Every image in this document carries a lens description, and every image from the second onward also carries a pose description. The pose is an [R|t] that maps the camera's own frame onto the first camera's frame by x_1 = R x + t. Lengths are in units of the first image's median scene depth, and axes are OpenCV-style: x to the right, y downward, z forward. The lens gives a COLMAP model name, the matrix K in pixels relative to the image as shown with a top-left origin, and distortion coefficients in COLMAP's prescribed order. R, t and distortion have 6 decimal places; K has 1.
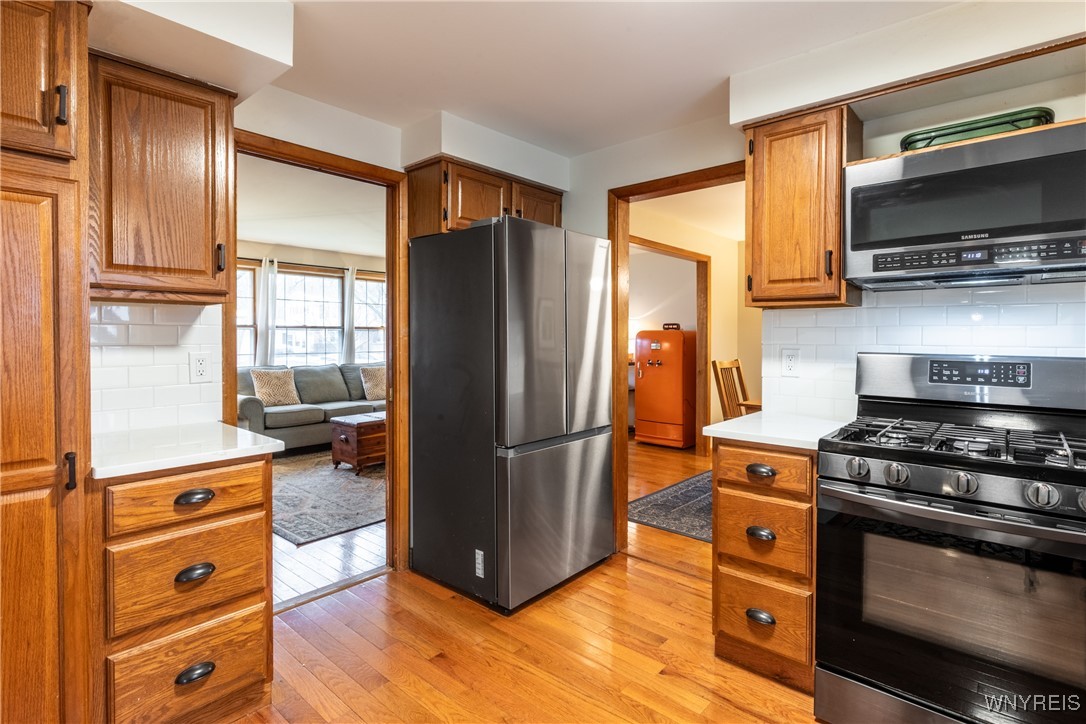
lens RADIAL K [[535.0, 0, 551.1], [0, 535.0, 346.6], [0, 0, 1]] dist [-0.002200, -0.002041]
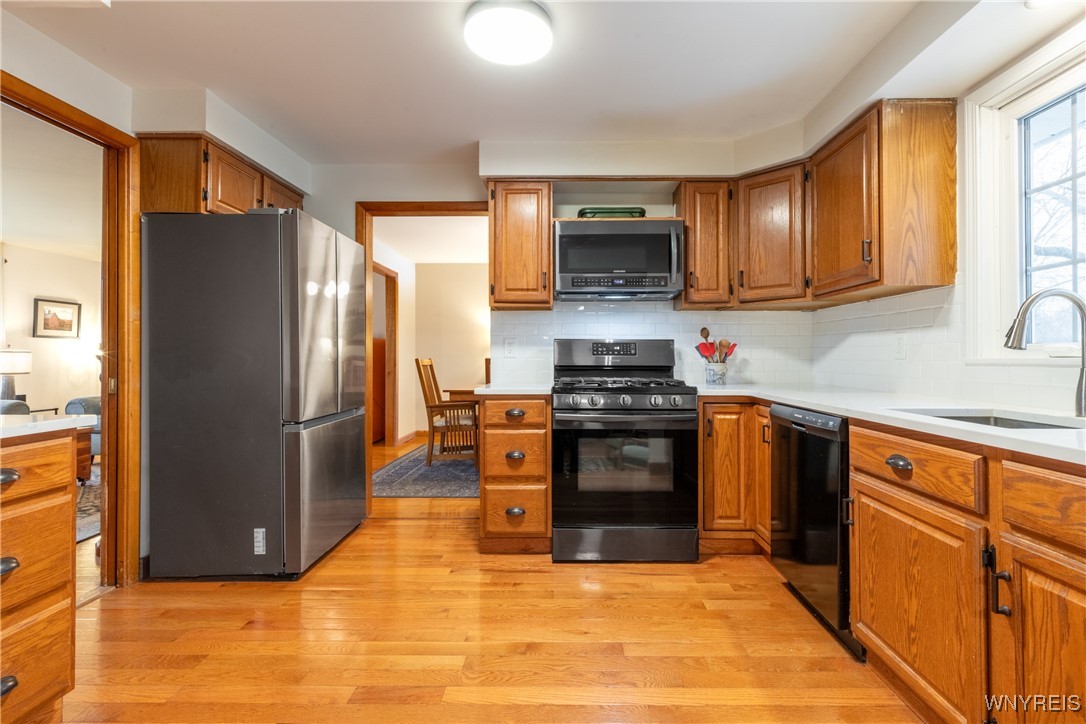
lens RADIAL K [[496.3, 0, 562.1], [0, 496.3, 358.9], [0, 0, 1]] dist [0.003824, -0.001245]
pose [[0.758645, -0.005507, 0.651480, -0.397879], [0.013001, 0.999893, -0.006688, 0.087839], [-0.651374, 0.013544, 0.758636, -0.138643]]
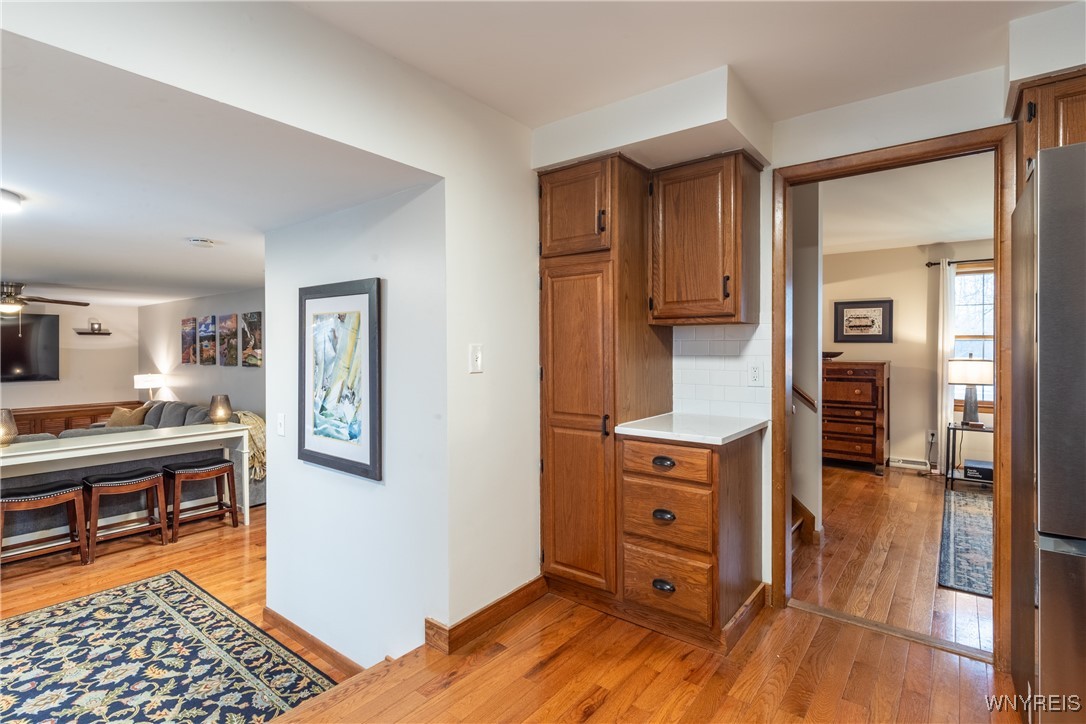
lens RADIAL K [[535.0, 0, 540.0], [0, 535.0, 356.2], [0, 0, 1]] dist [-0.002200, -0.002041]
pose [[0.046322, 0.012941, -0.998843, 0.590127], [-0.015908, 0.999799, 0.012216, -0.009298], [0.998800, 0.015324, 0.046518, 0.477048]]
